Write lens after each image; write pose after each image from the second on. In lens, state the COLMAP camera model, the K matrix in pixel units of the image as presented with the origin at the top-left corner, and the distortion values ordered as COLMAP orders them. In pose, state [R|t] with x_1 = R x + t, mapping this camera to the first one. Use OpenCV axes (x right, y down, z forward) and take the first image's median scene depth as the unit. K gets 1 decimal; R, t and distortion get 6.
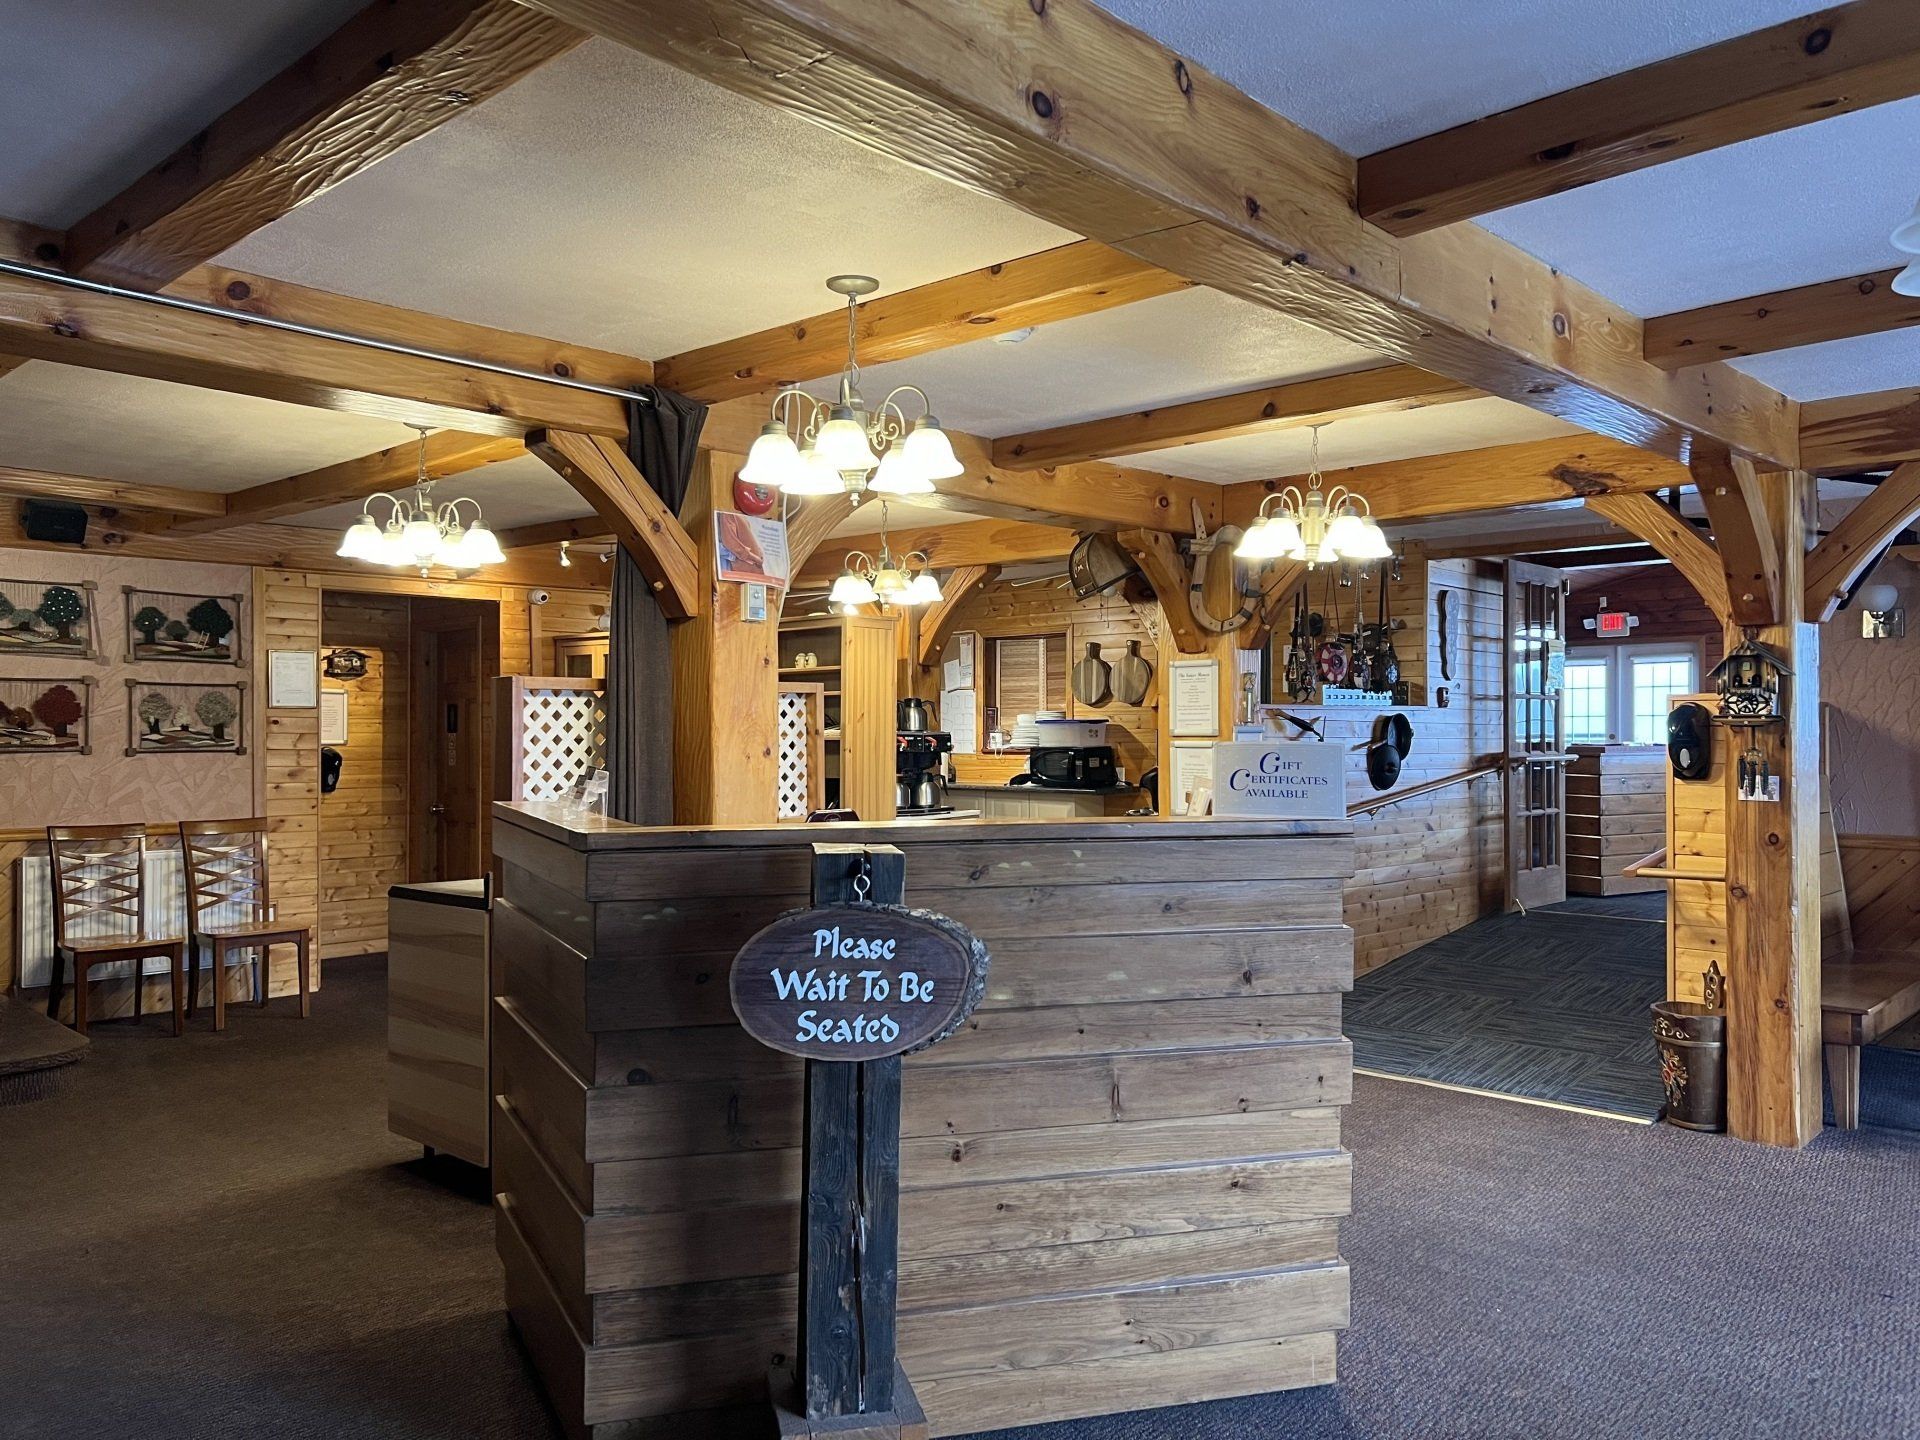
lens RADIAL K [[1449.5, 0, 946.1], [0, 1449.5, 729.2], [0, 0, 1]] dist [0.068812, -0.075940]
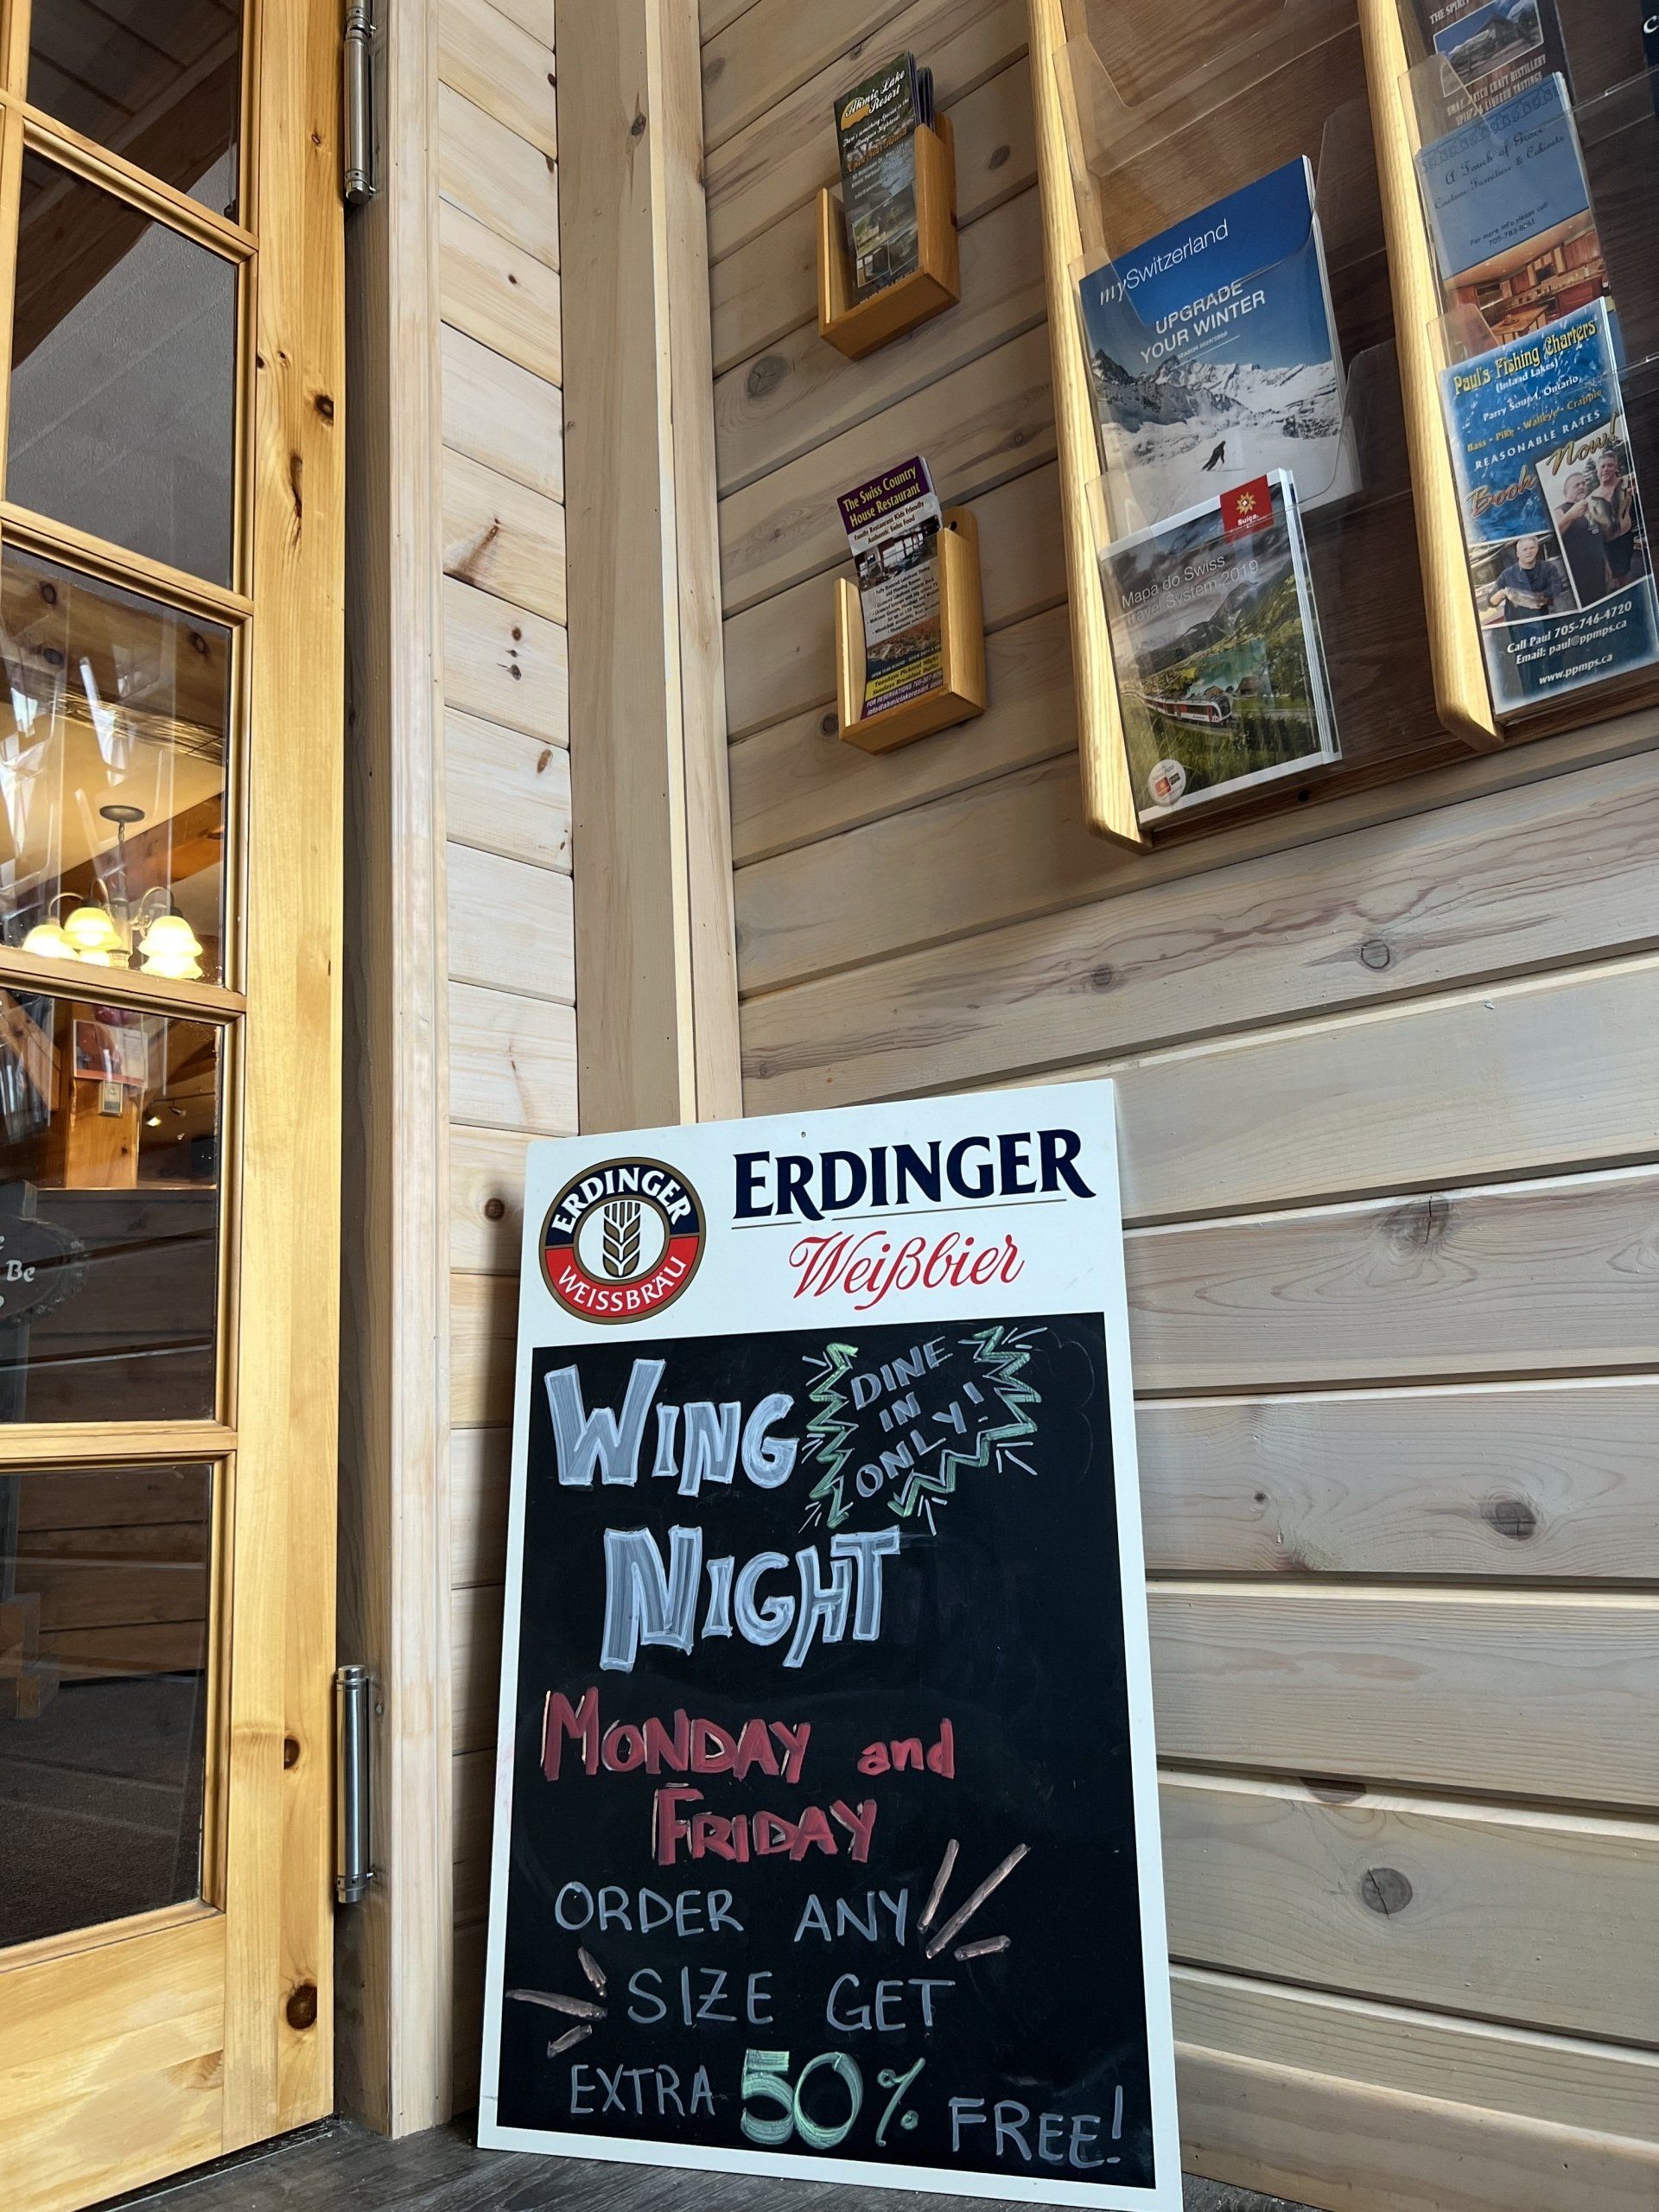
lens RADIAL K [[1663.5, 0, 832.0], [0, 1663.5, 1113.3], [0, 0, 1]] dist [0.049072, -0.056531]
pose [[0.997027, -0.031467, 0.070334, 0.288525], [0.043999, 0.981861, -0.184426, 0.163112], [-0.063255, 0.186973, 0.980326, -0.278334]]
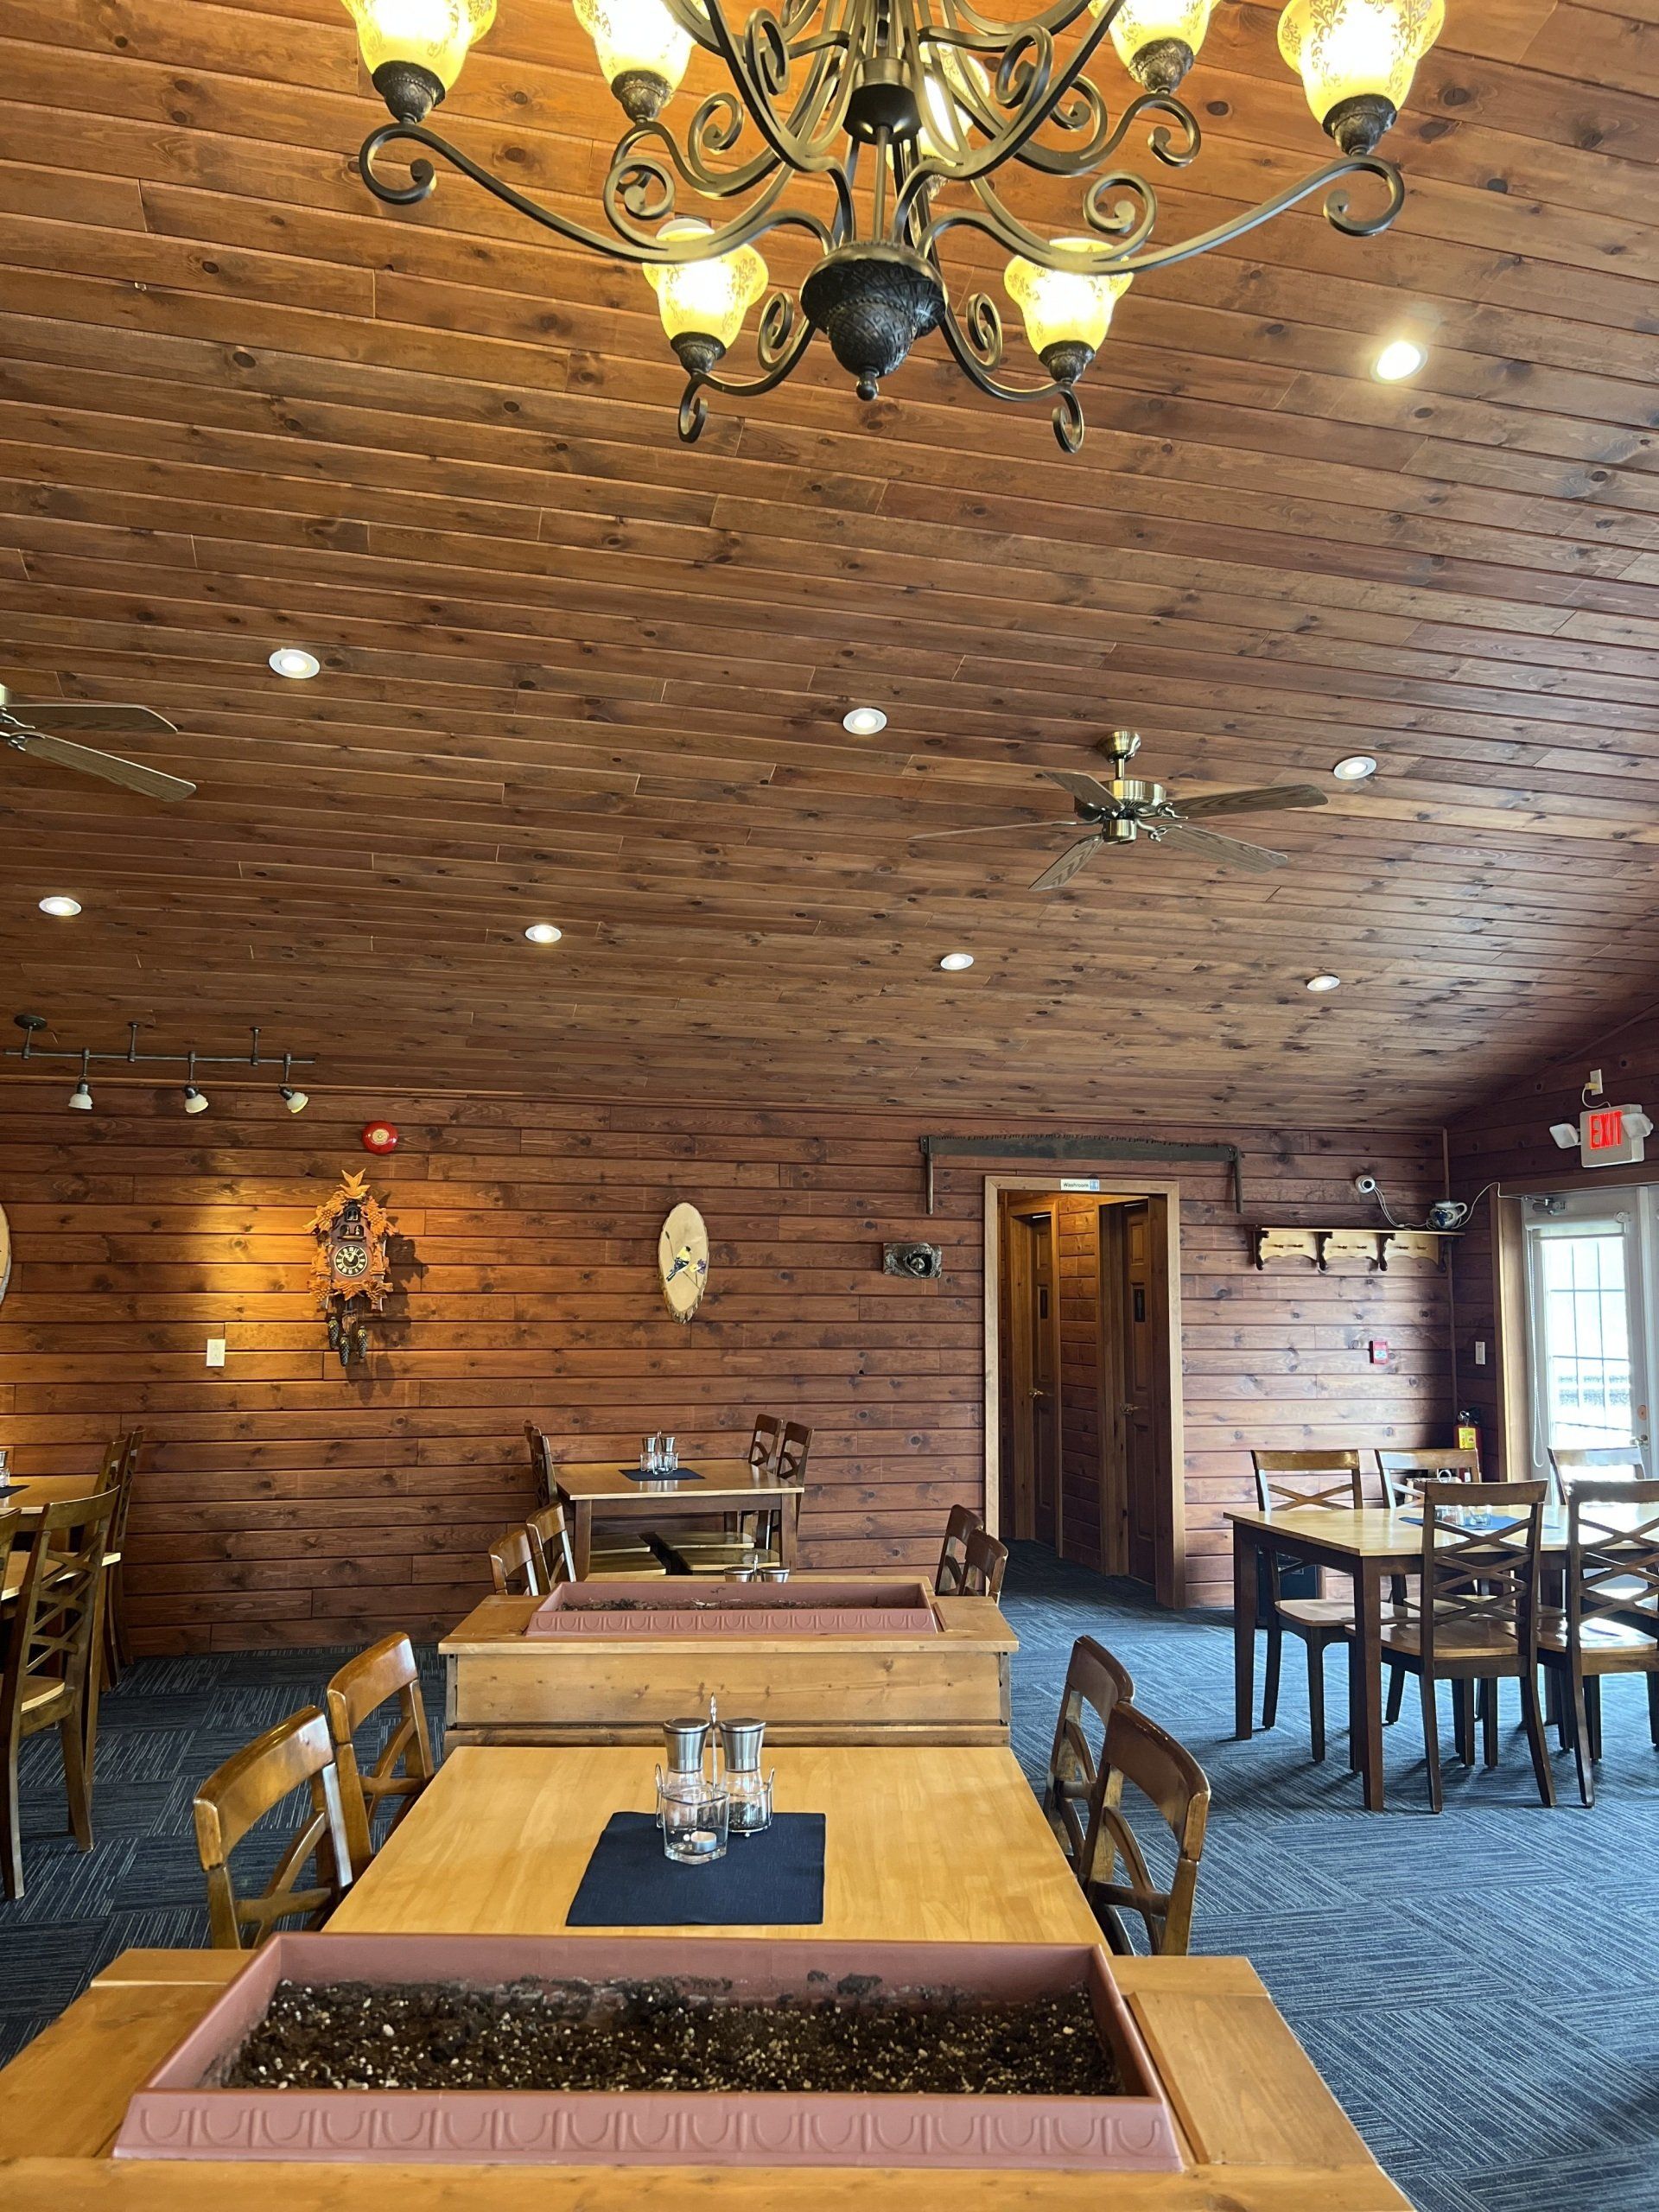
lens RADIAL K [[1669.9, 0, 831.4], [0, 1669.9, 1114.8], [0, 0, 1]] dist [0.068812, -0.075940]
pose [[0.851445, -0.053651, -0.521693, 1.623861], [-0.003712, 0.994112, -0.108293, -0.081289], [0.524431, 0.094142, 0.846232, 1.544529]]
